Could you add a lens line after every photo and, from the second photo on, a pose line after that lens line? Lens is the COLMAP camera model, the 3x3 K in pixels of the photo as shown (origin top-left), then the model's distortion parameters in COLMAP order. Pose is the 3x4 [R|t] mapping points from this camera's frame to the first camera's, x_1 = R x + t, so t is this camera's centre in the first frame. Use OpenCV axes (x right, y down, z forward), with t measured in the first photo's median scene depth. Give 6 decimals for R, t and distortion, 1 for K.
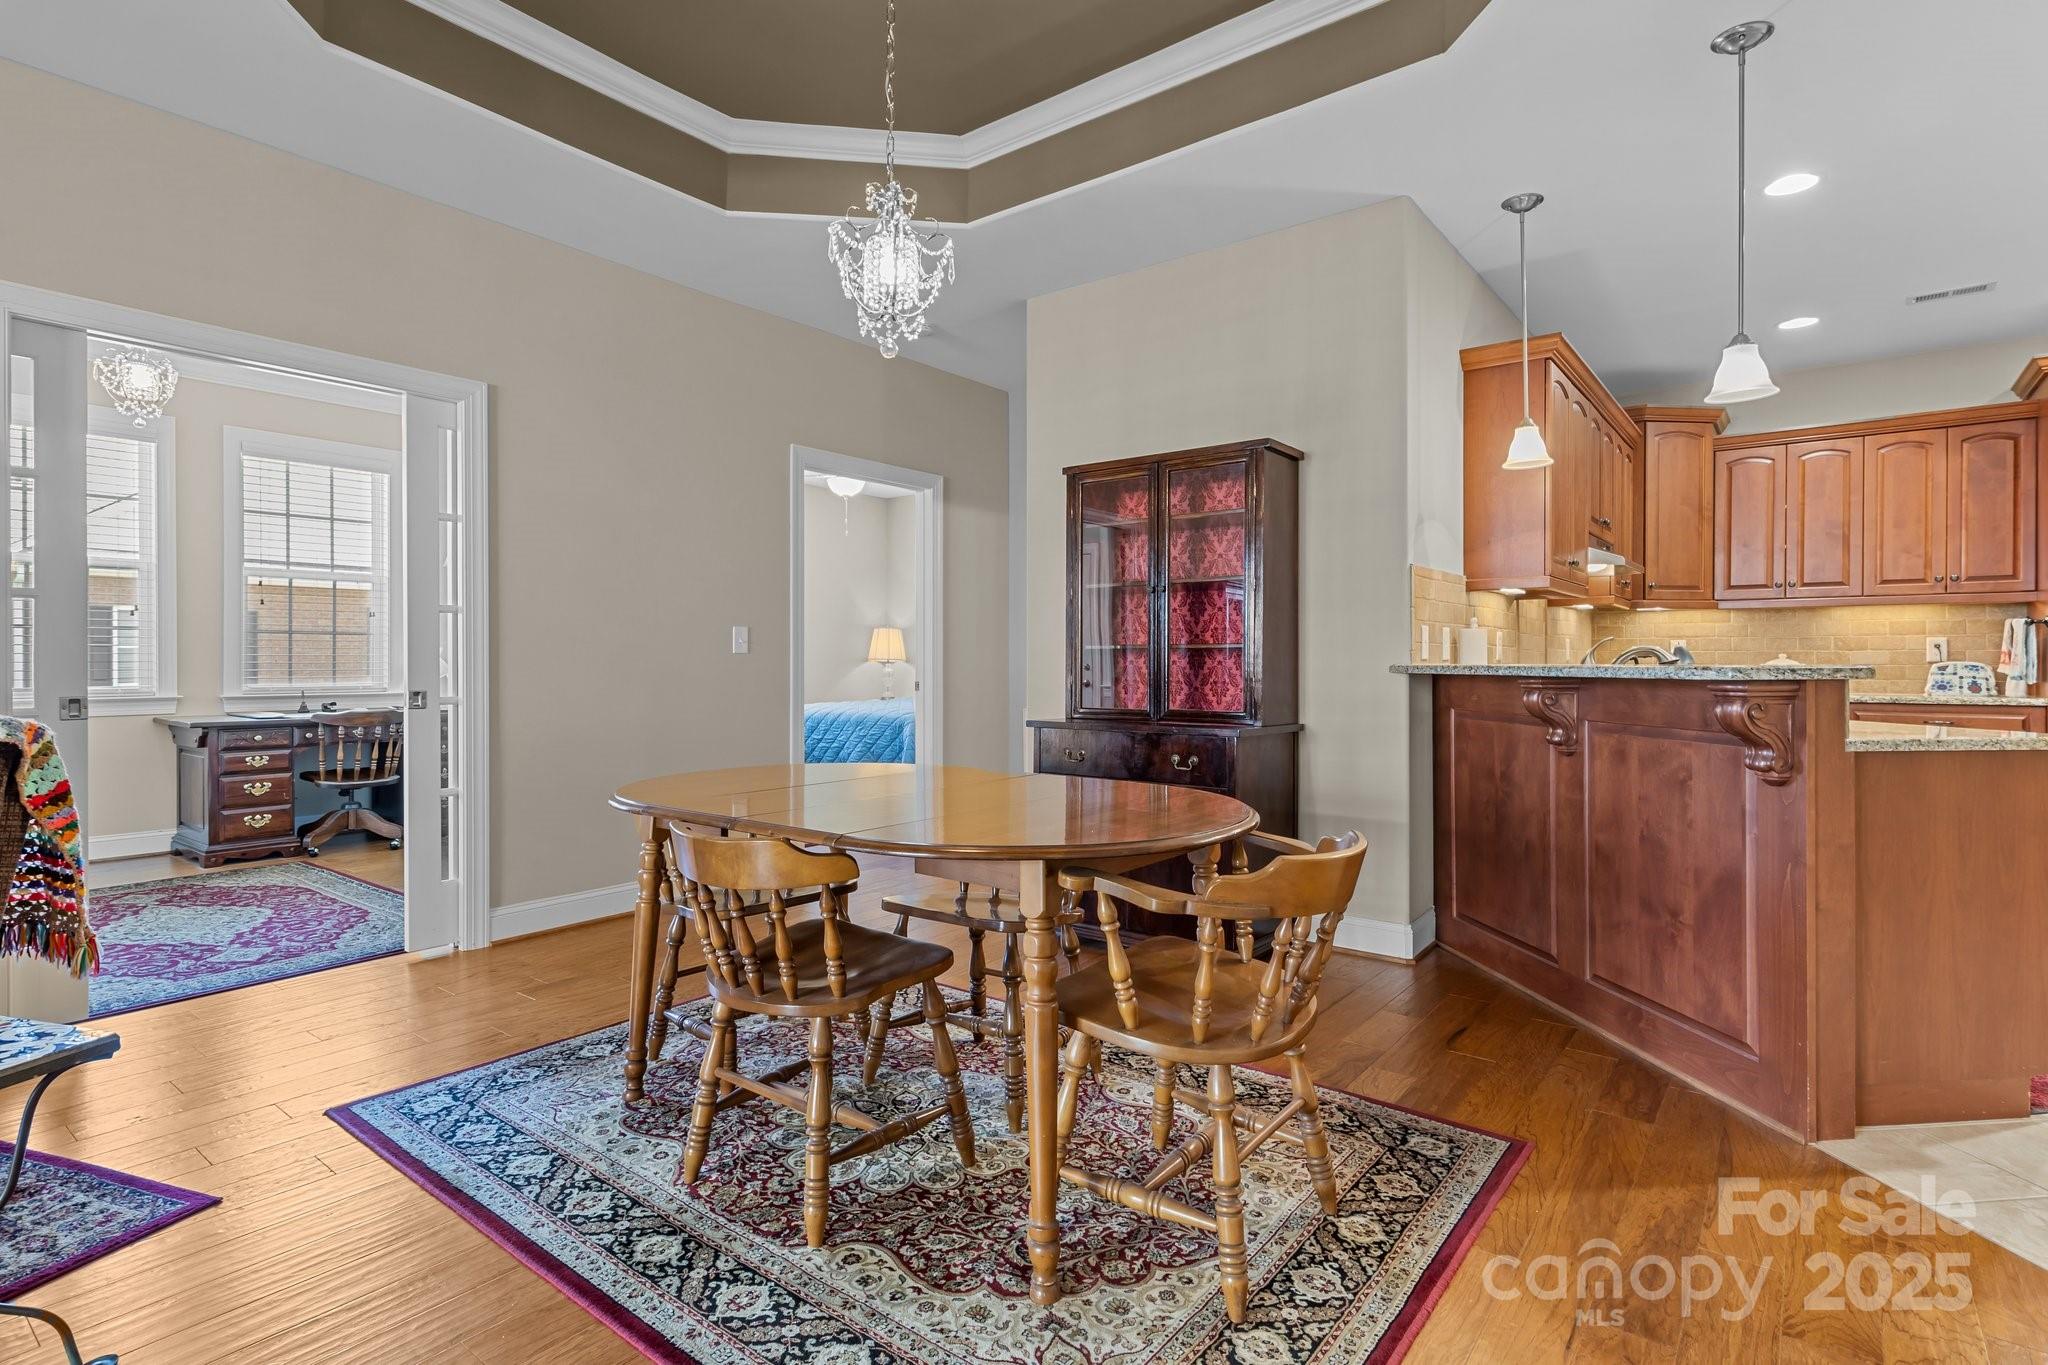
lens RADIAL K [[1014.3, 0, 1029.1], [0, 1014.3, 660.3], [0, 0, 1]] dist [0.002063, 0.000975]
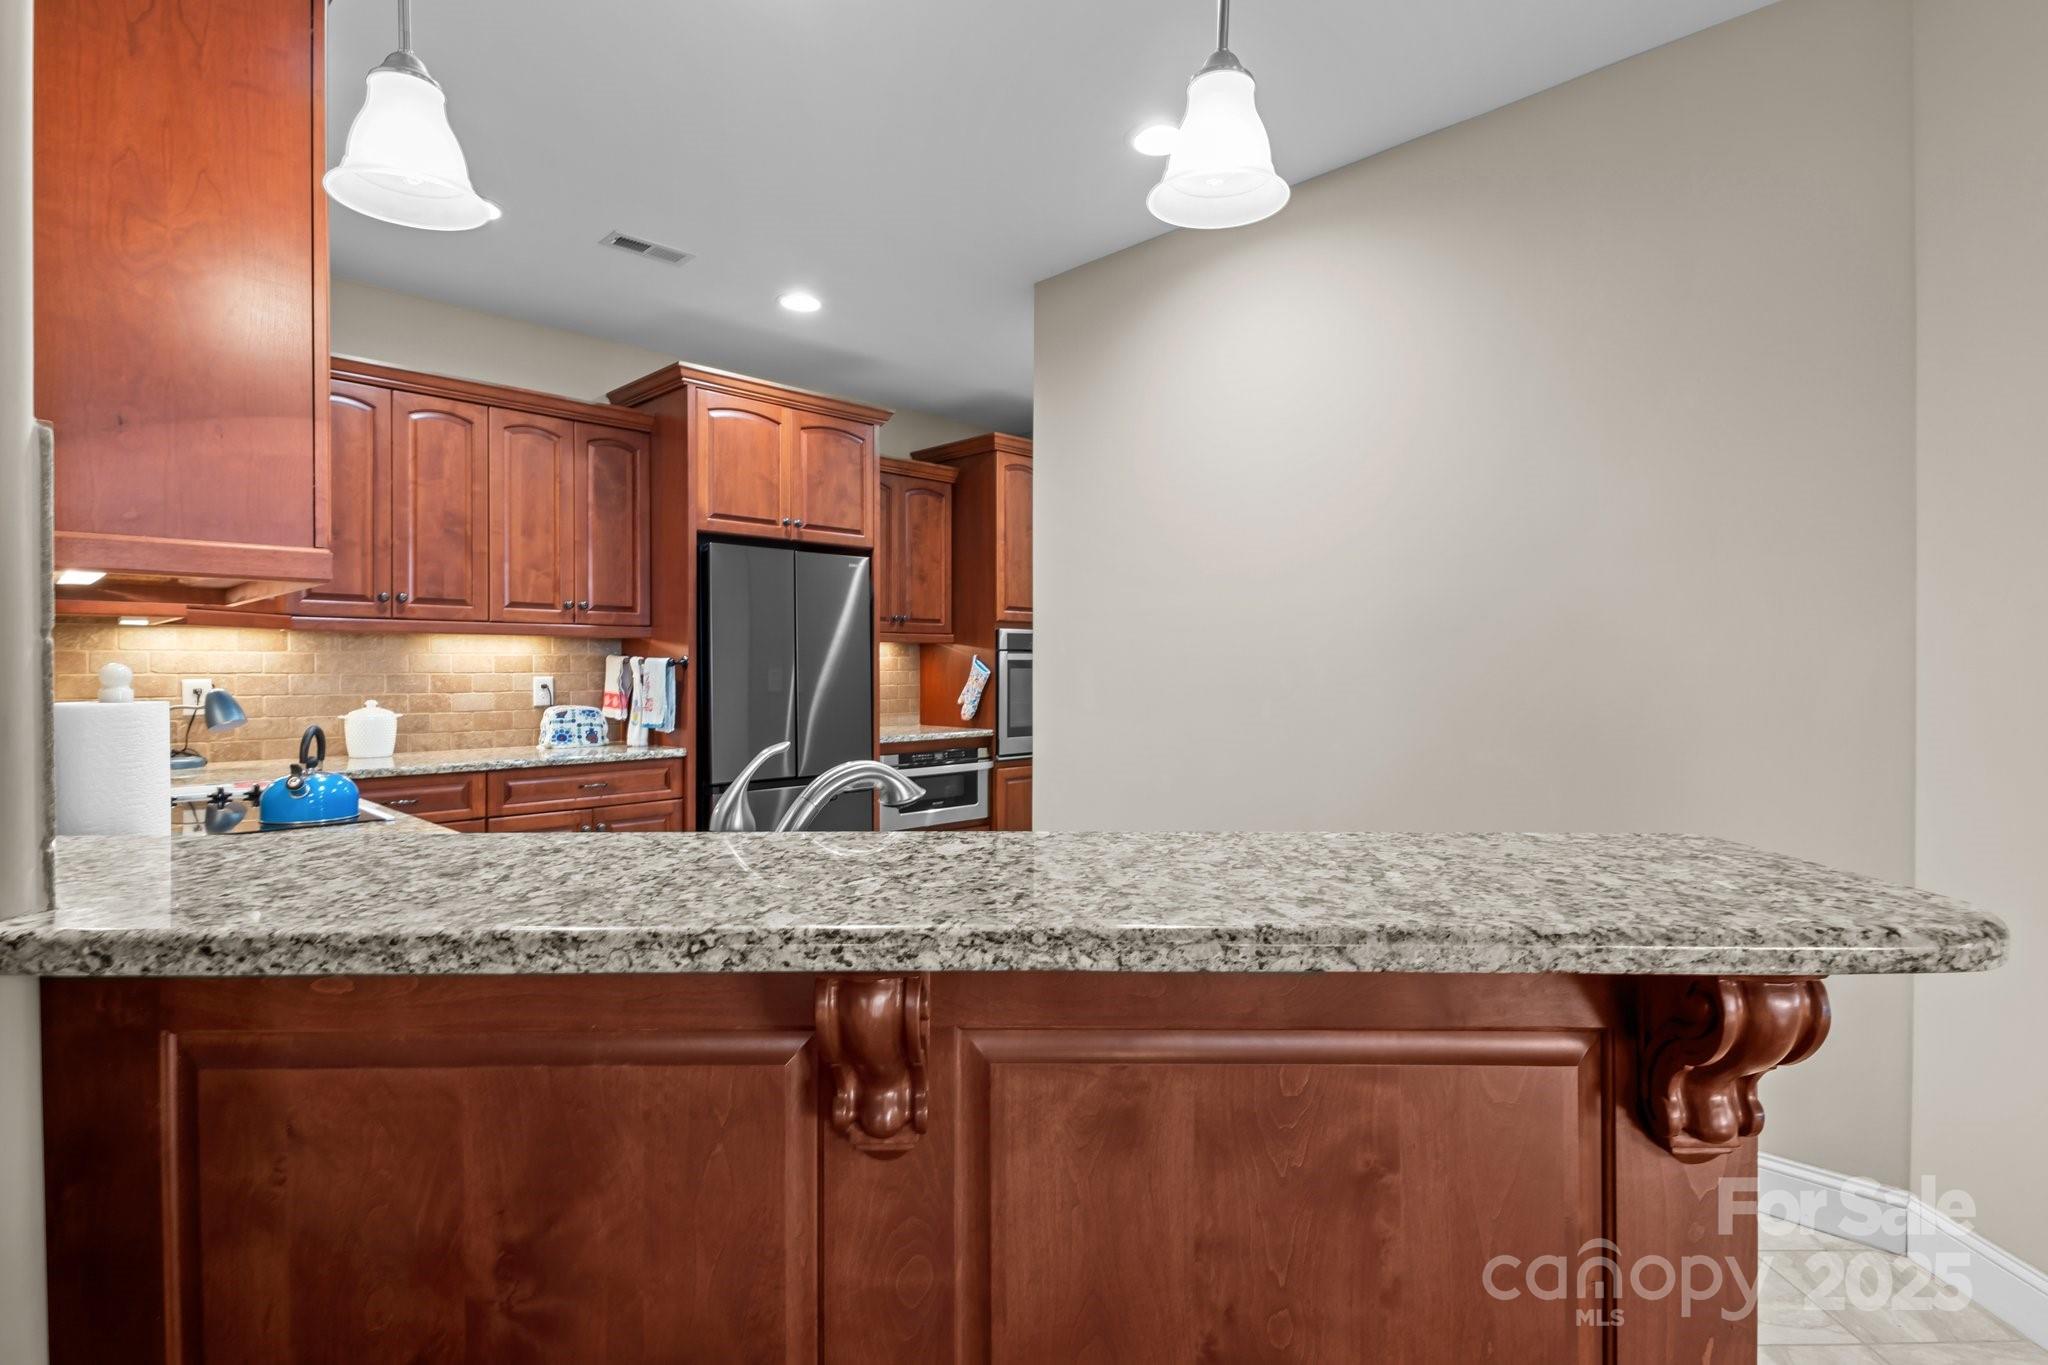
lens RADIAL K [[1014.3, 0, 1026.7], [0, 1014.3, 667.0], [0, 0, 1]] dist [0.002063, 0.000975]
pose [[0.119452, 0.000357, 0.992840, 0.133094], [0.000100, 1.000000, -0.000372, -0.029905], [-0.992840, 0.000143, 0.119452, 0.525368]]
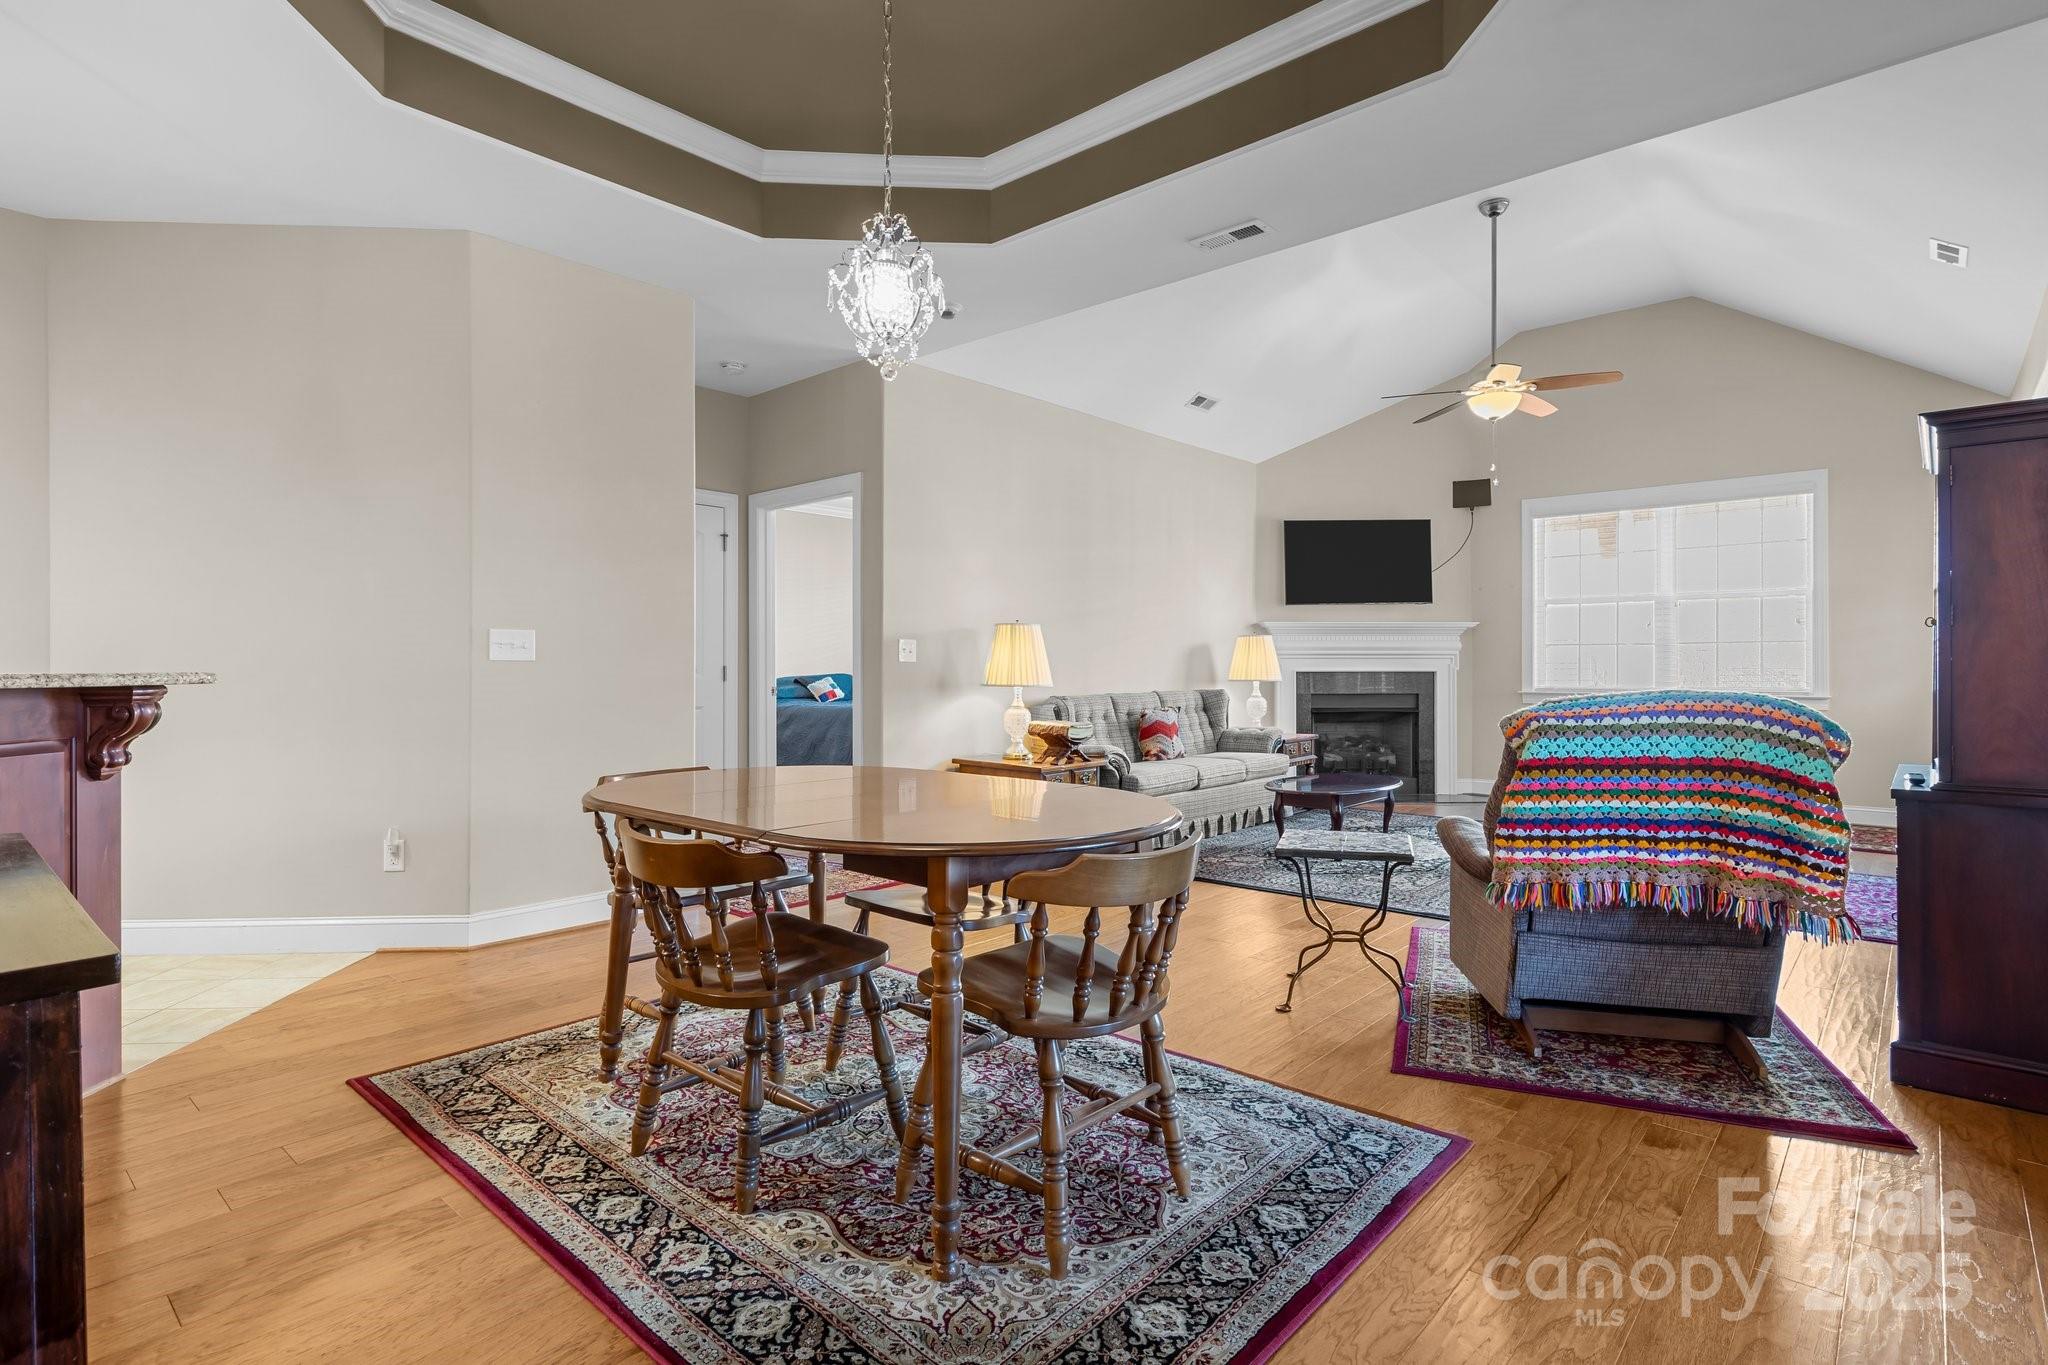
lens RADIAL K [[1014.3, 0, 1027.8], [0, 1014.3, 671.4], [0, 0, 1]] dist [0.002063, 0.000975]
pose [[-0.997651, 0.002025, 0.068467, -0.169148], [0.002272, 0.999991, 0.003527, 0.001887], [-0.068460, 0.003674, -0.997647, 0.903658]]
